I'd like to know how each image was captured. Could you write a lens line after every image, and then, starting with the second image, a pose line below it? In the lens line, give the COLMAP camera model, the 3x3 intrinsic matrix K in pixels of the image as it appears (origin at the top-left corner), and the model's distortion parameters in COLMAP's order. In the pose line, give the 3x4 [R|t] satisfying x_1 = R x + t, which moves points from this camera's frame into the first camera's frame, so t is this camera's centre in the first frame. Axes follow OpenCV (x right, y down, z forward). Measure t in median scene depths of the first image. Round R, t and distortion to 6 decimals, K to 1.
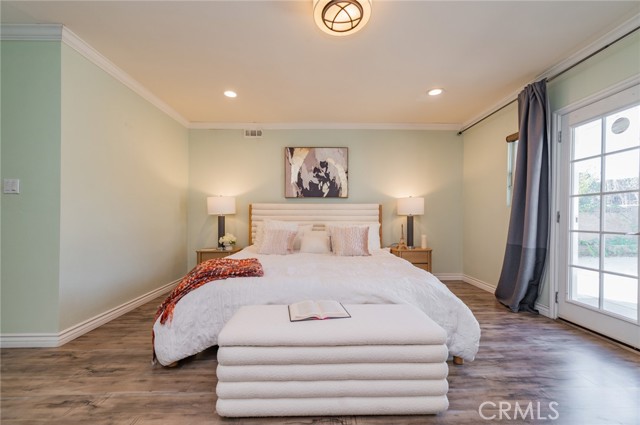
lens RADIAL K [[256.2, 0, 321.1], [0, 256.2, 216.4], [0, 0, 1]] dist [0.014991, -0.003269]
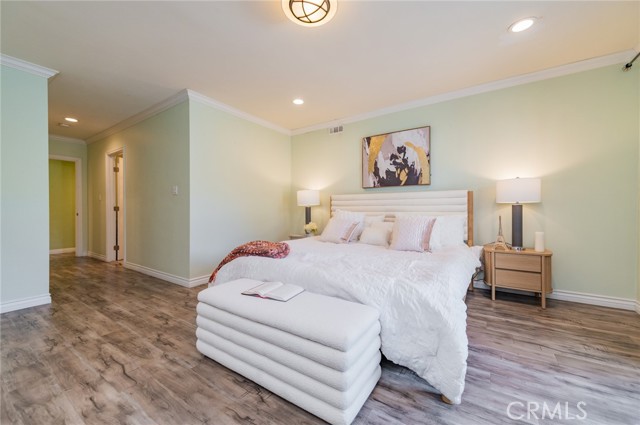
lens RADIAL K [[256.2, 0, 321.1], [0, 256.2, 210.0], [0, 0, 1]] dist [0.014991, -0.003269]
pose [[0.815404, -0.001782, -0.578890, 0.316048], [0.006726, 0.999957, 0.006396, 0.004842], [0.578853, -0.009109, 0.815381, 0.088083]]
